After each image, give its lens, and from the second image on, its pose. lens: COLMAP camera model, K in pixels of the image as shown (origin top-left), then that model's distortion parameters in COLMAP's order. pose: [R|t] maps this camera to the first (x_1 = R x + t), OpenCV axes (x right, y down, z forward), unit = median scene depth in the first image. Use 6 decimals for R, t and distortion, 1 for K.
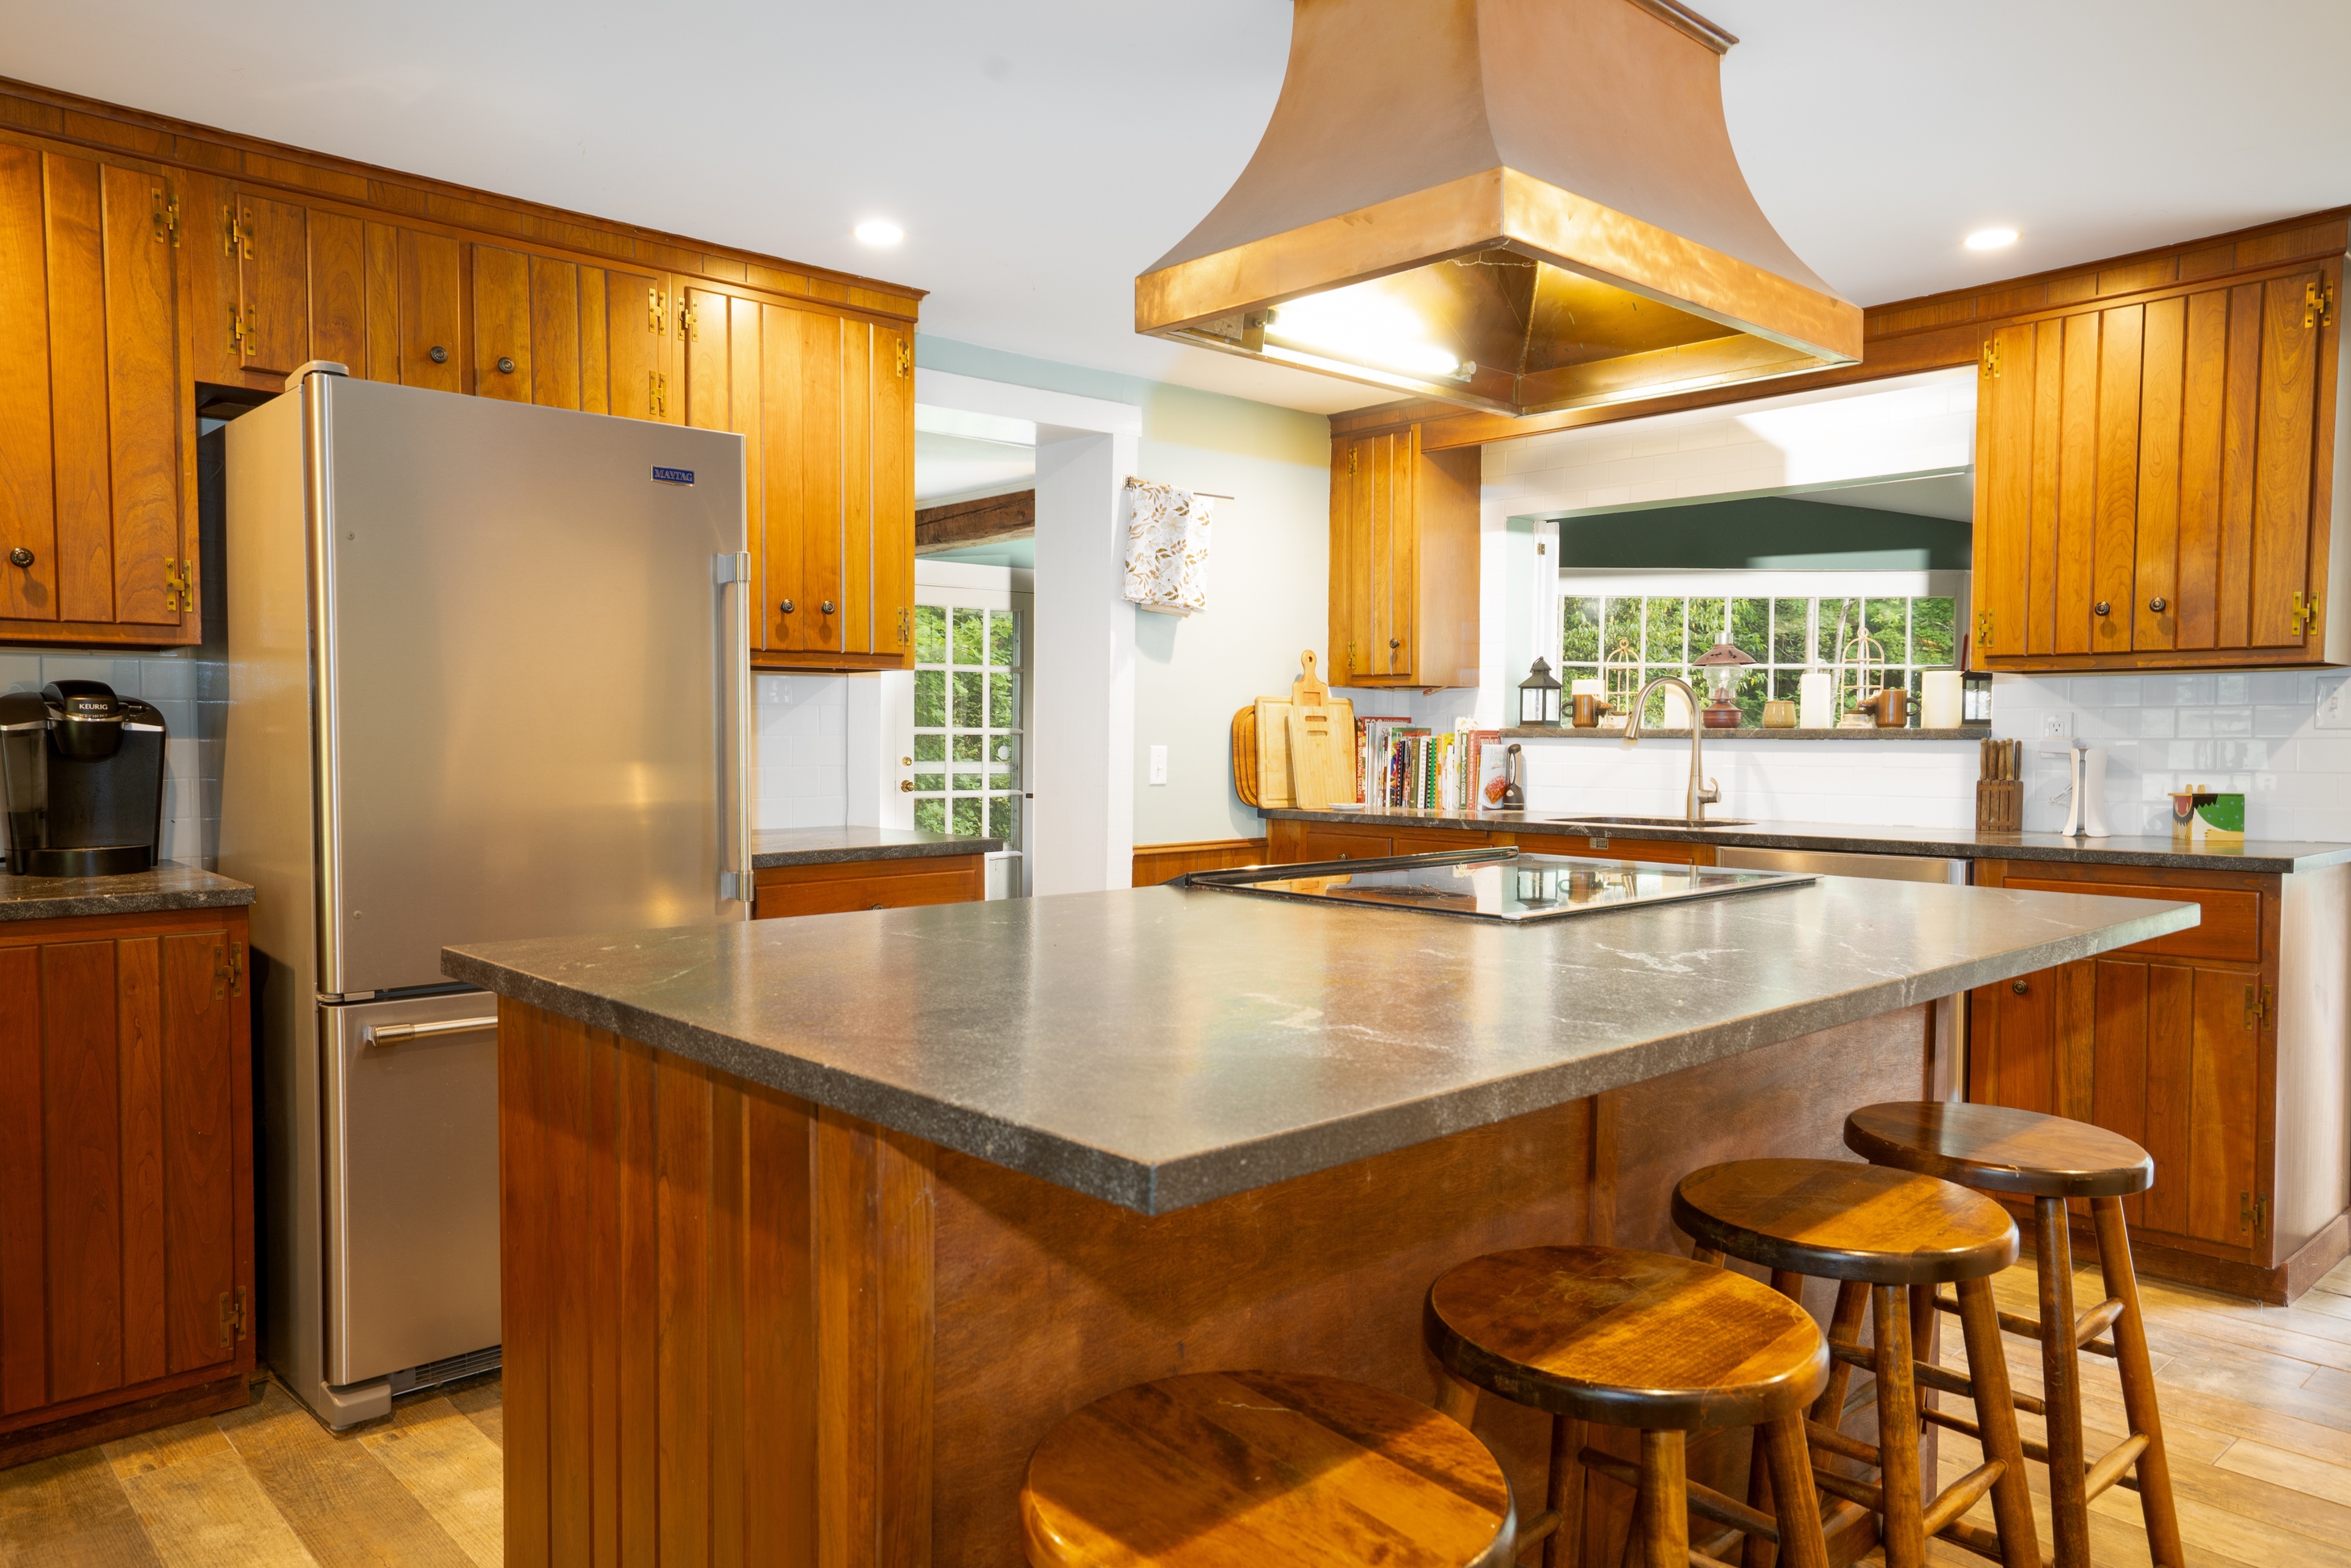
lens RADIAL K [[1589.9, 0, 1178.1], [0, 1589.9, 786.9], [0, 0, 1]] dist [0.004313, 0.000602]
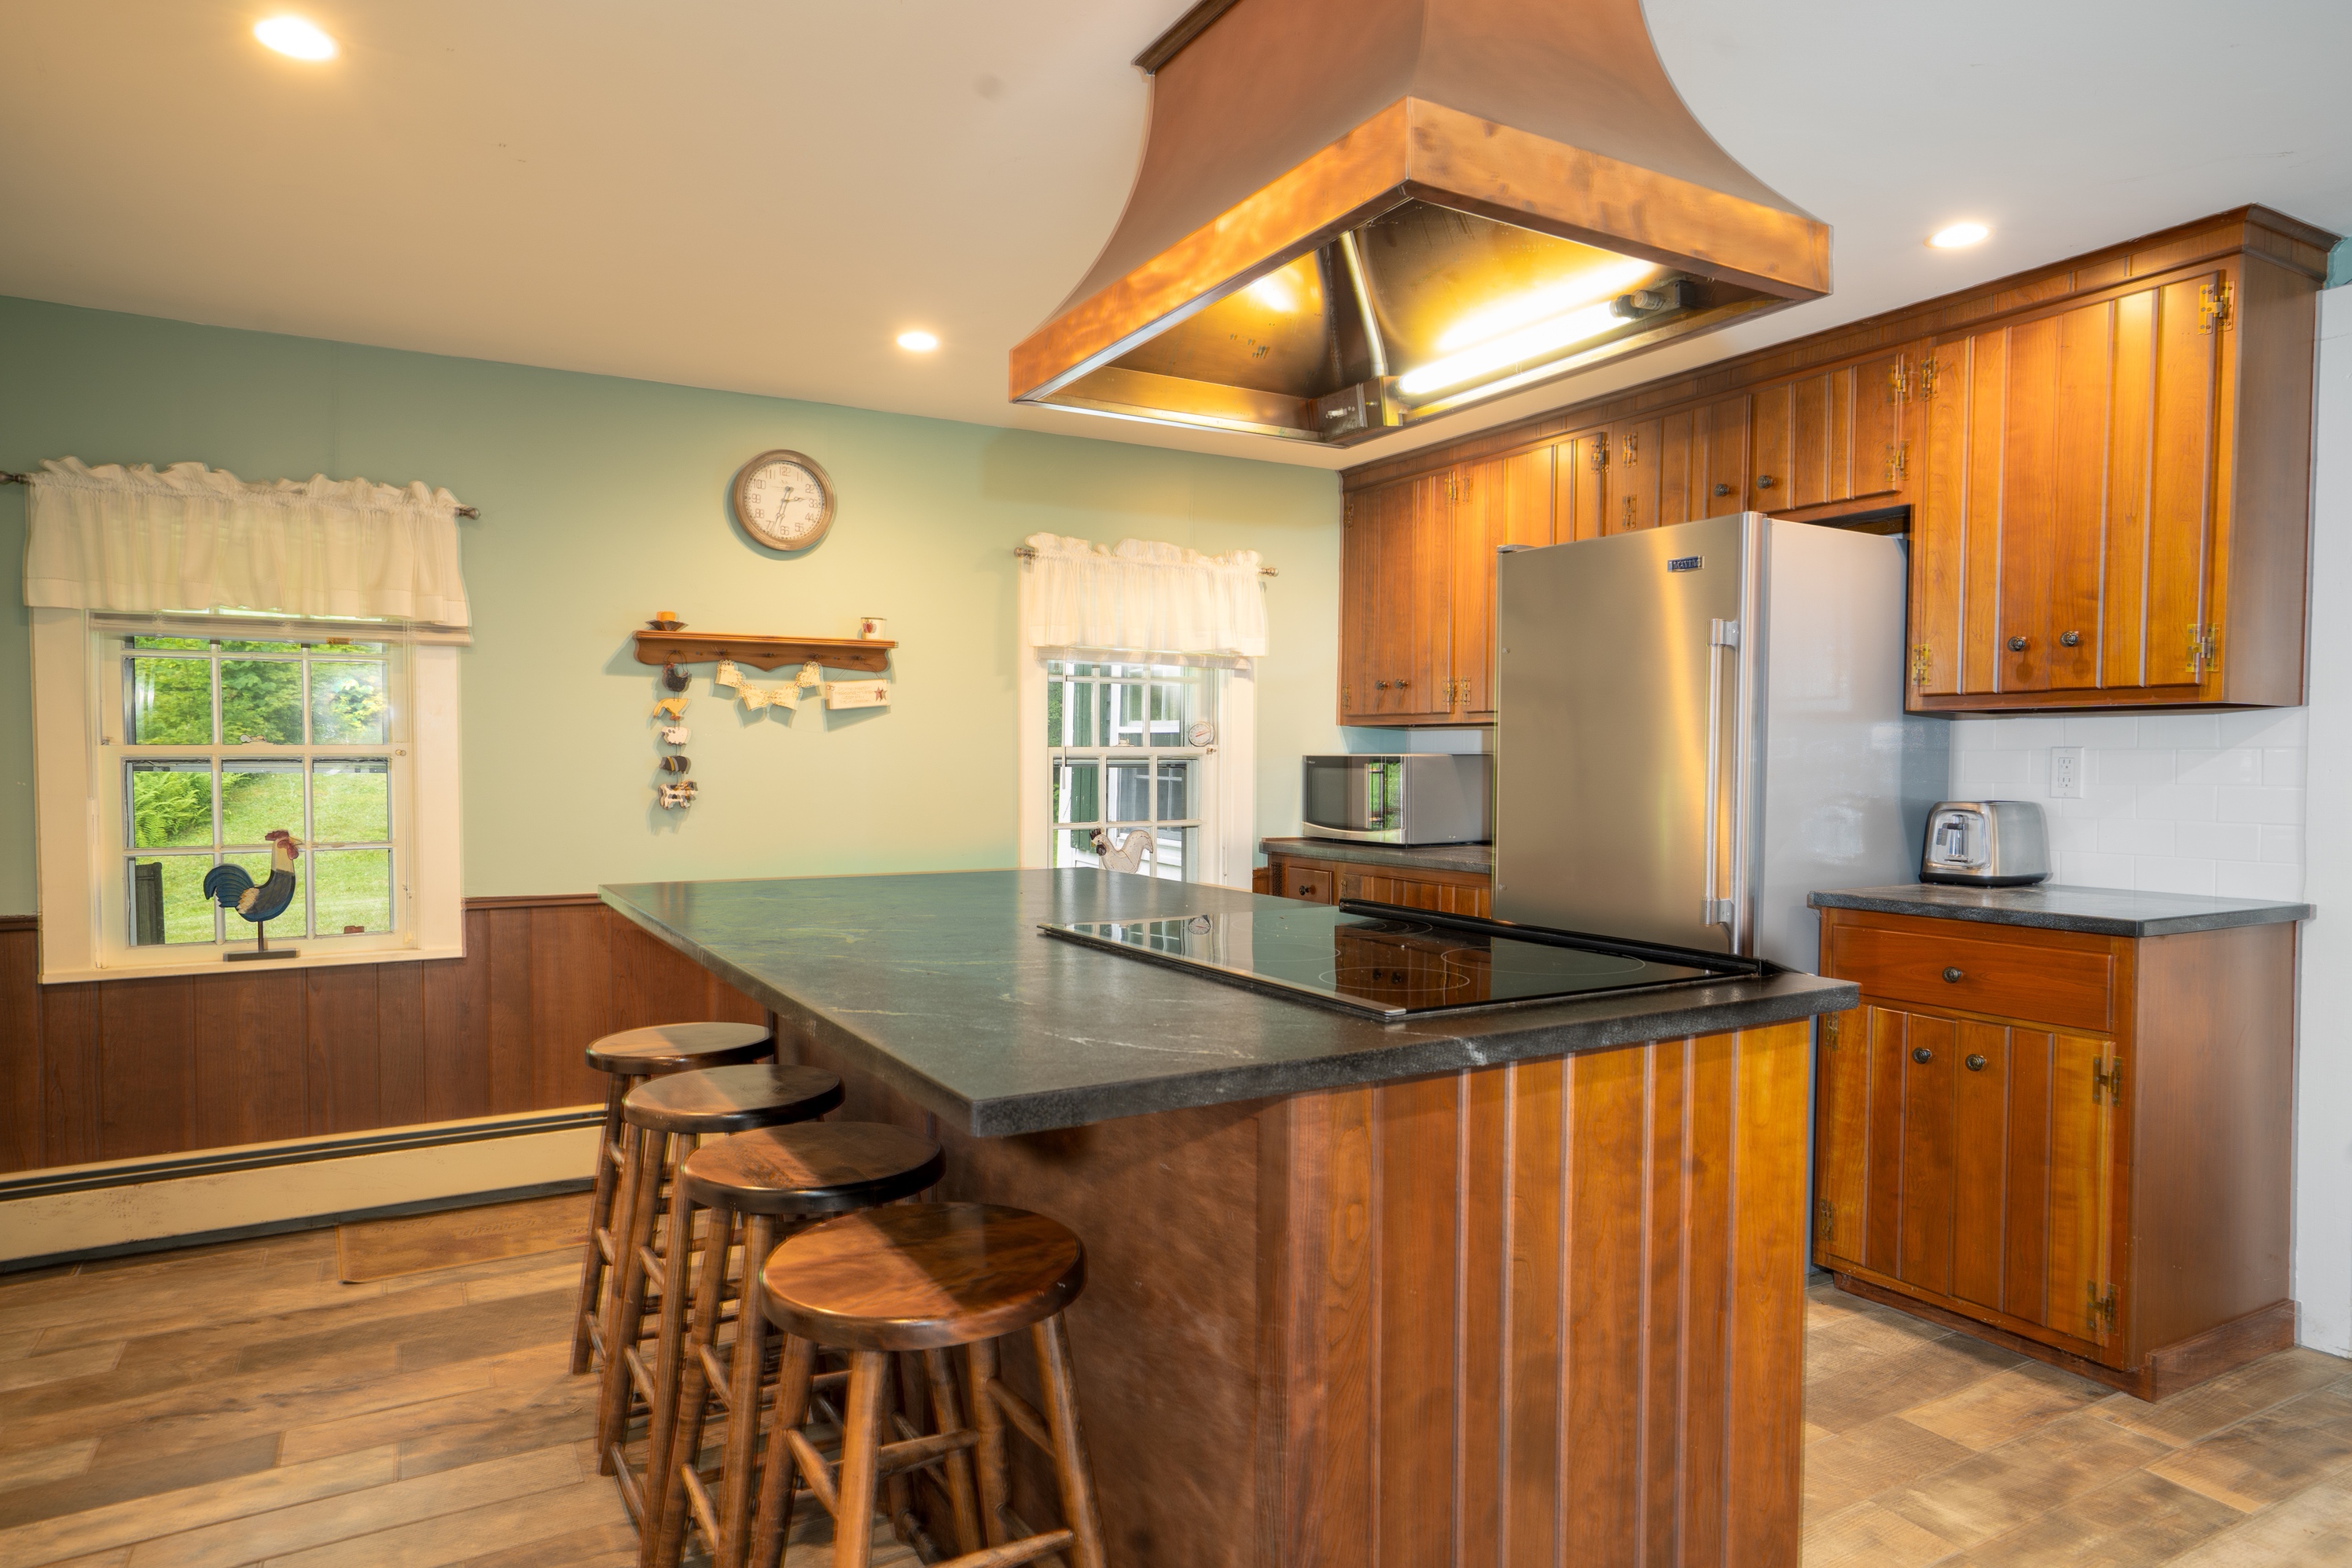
lens RADIAL K [[1426.4, 0, 1179.7], [0, 1426.4, 786.5], [0, 0, 1]] dist [-0.002224, 0.002066]
pose [[-0.225094, 0.012058, -0.974262, 0.656243], [-0.043944, 0.998780, 0.022515, -0.027431], [0.973345, 0.047881, -0.224290, 0.697886]]
